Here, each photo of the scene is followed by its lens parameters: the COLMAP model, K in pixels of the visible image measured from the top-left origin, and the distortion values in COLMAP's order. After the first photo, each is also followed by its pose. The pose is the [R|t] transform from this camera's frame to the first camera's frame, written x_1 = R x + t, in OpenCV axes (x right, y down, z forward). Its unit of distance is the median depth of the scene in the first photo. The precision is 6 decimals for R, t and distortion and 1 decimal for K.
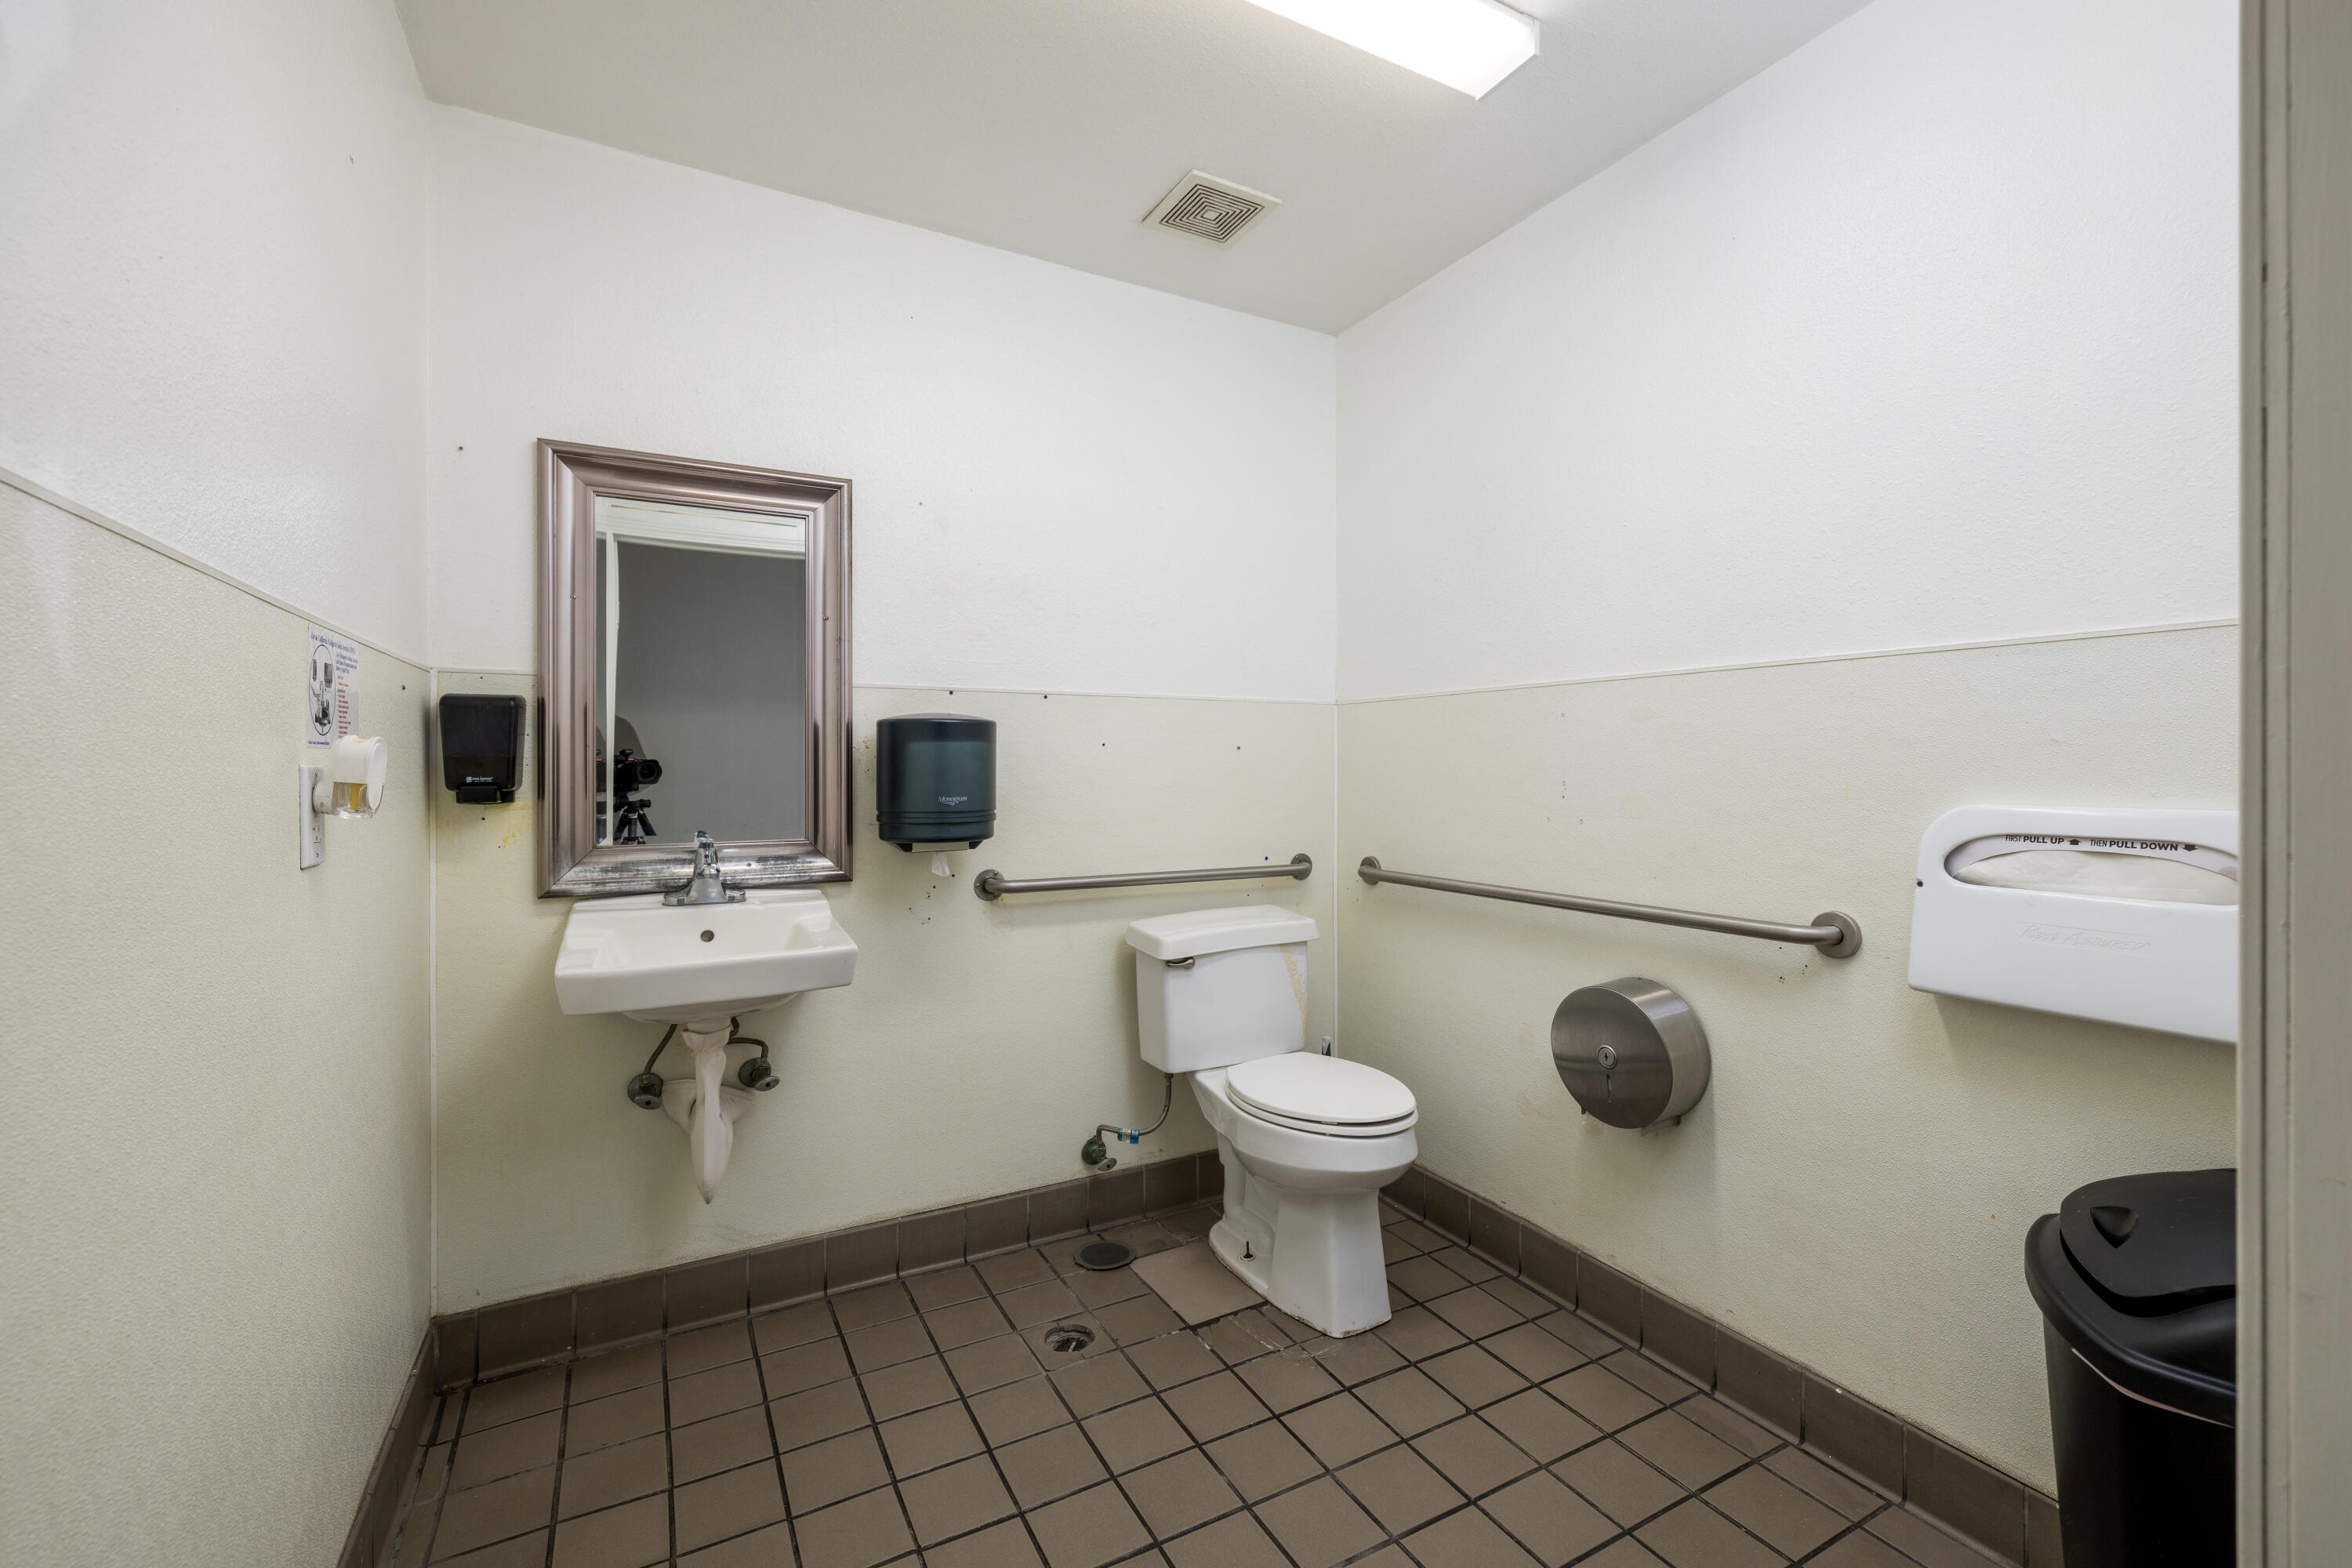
lens RADIAL K [[988.5, 0, 1187.7], [0, 988.5, 777.9], [0, 0, 1]] dist [-0.005127, 0.000543]
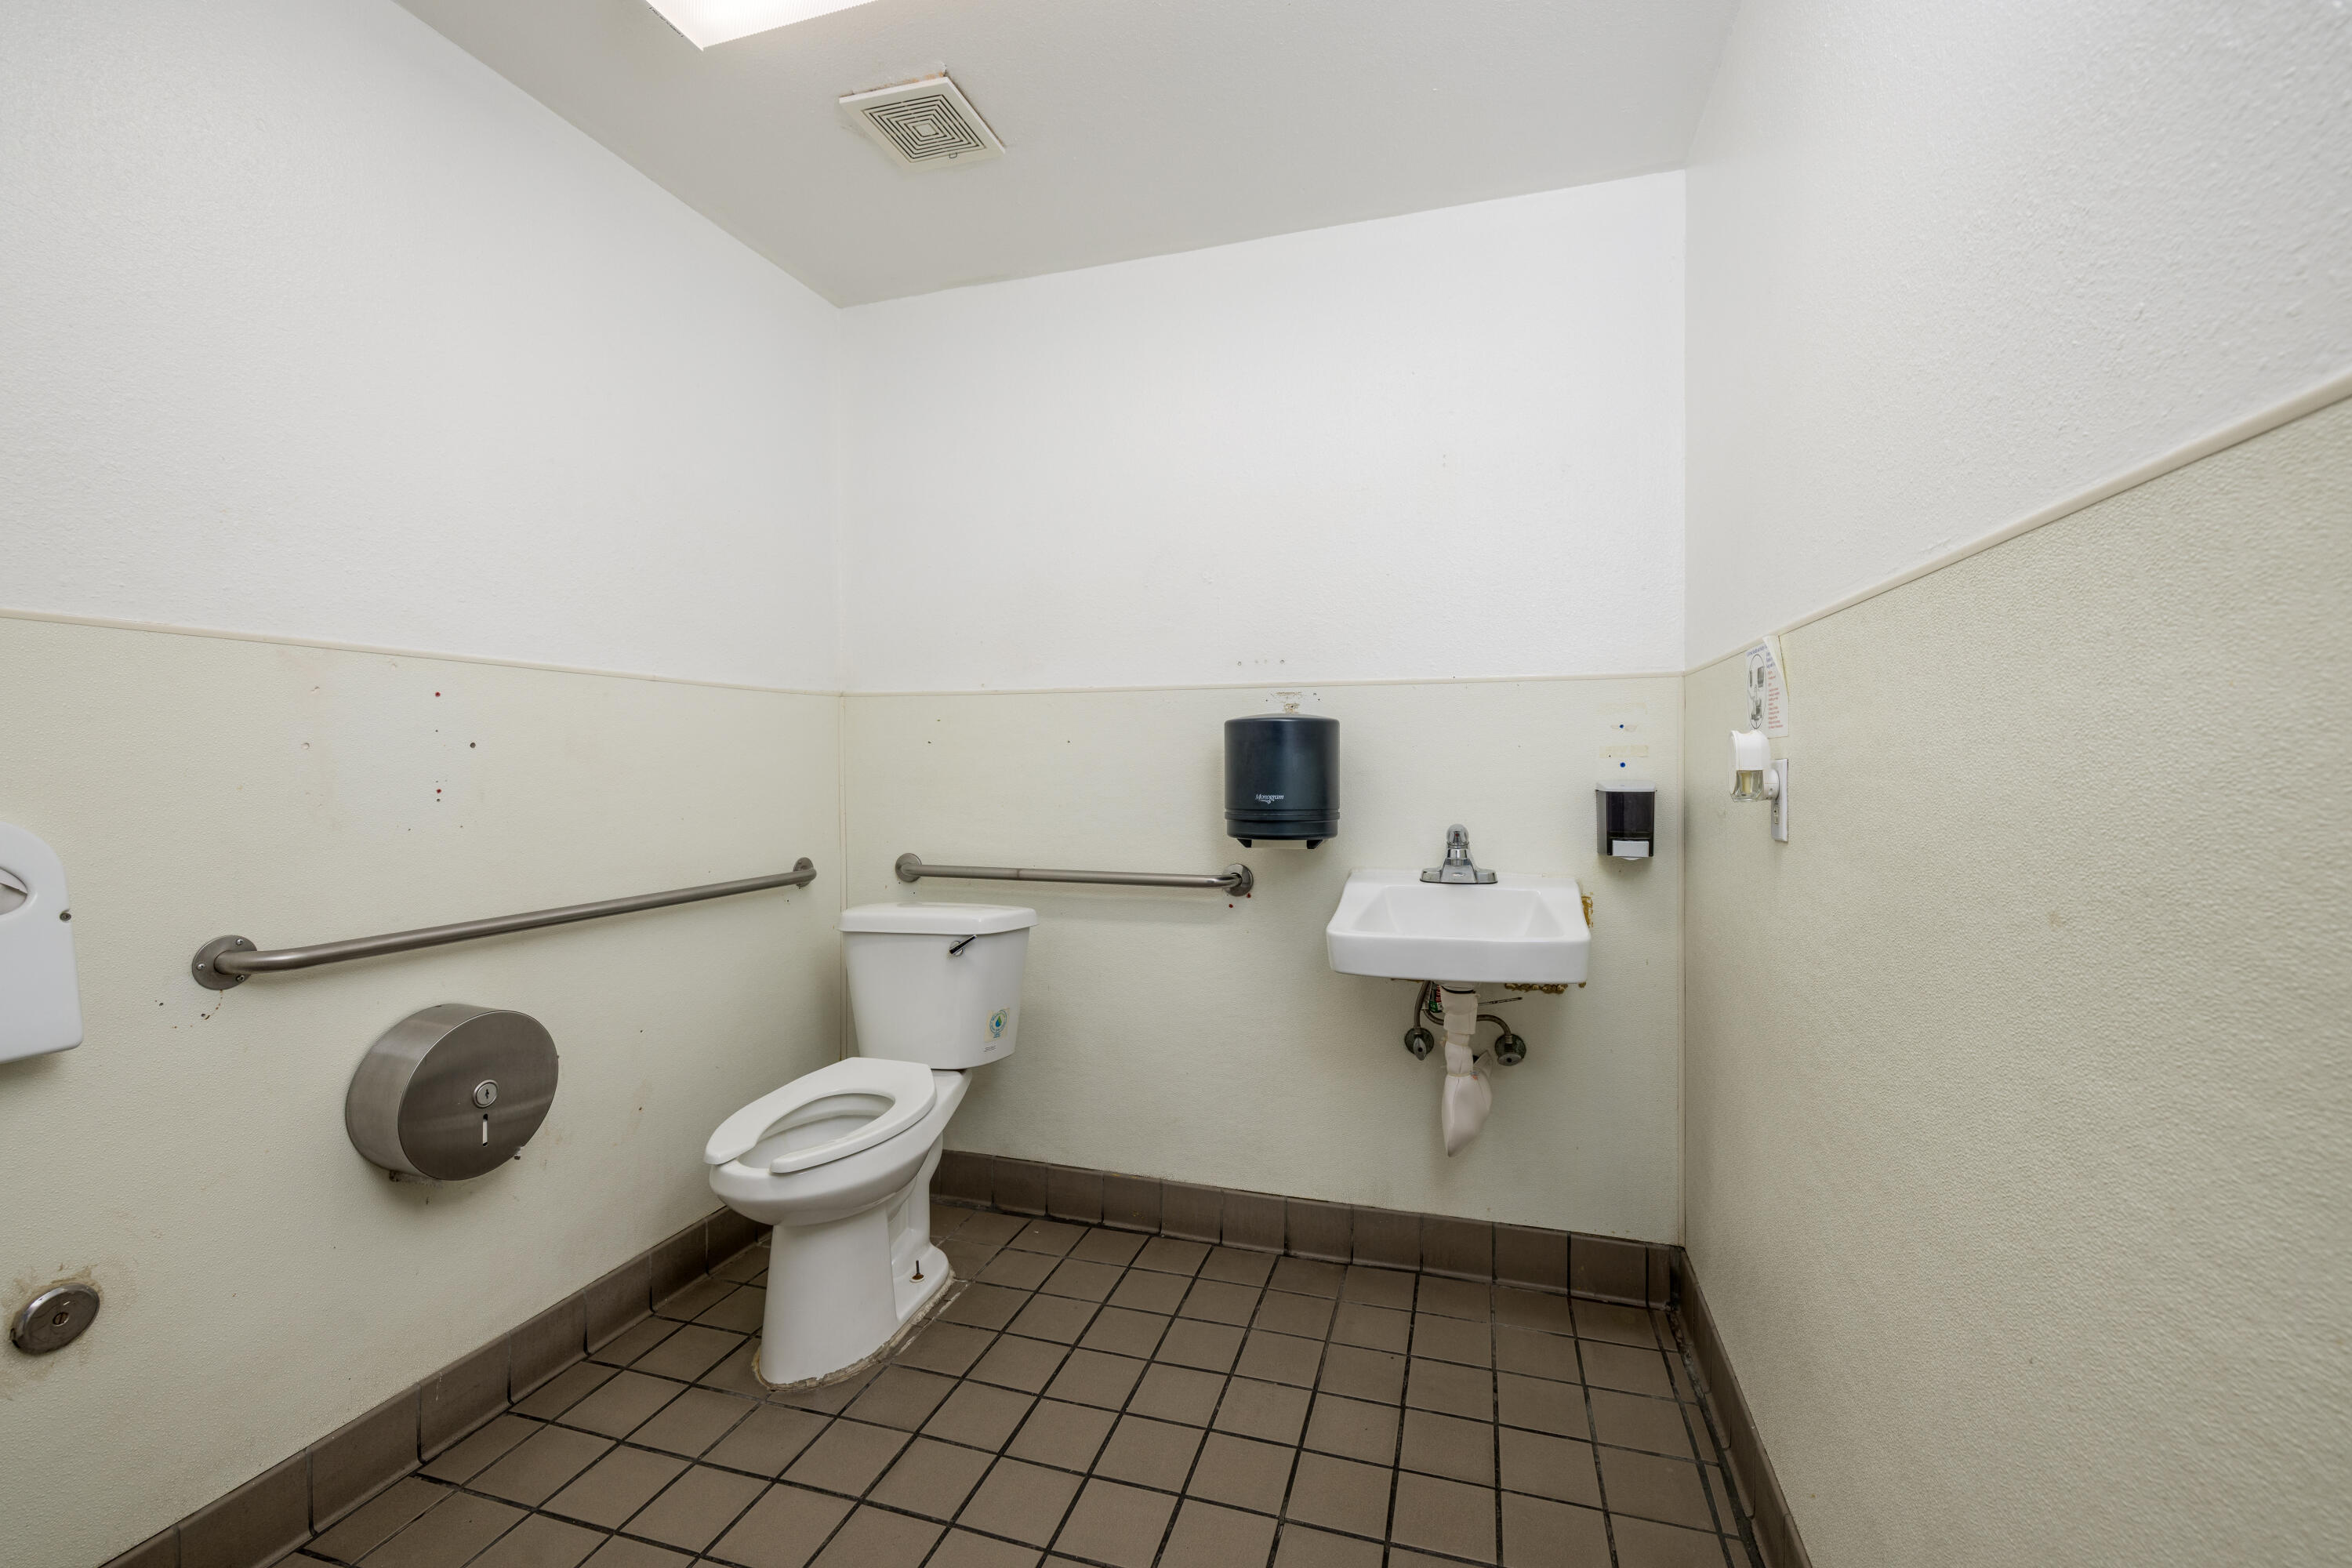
lens RADIAL K [[988.5, 0, 1178.9], [0, 988.5, 771.5], [0, 0, 1]] dist [-0.005127, 0.000543]
pose [[0.693962, 0.006261, -0.719985, 0.401709], [-0.004039, 0.999980, 0.004803, -0.009213], [0.720001, -0.000425, 0.693973, 0.203913]]
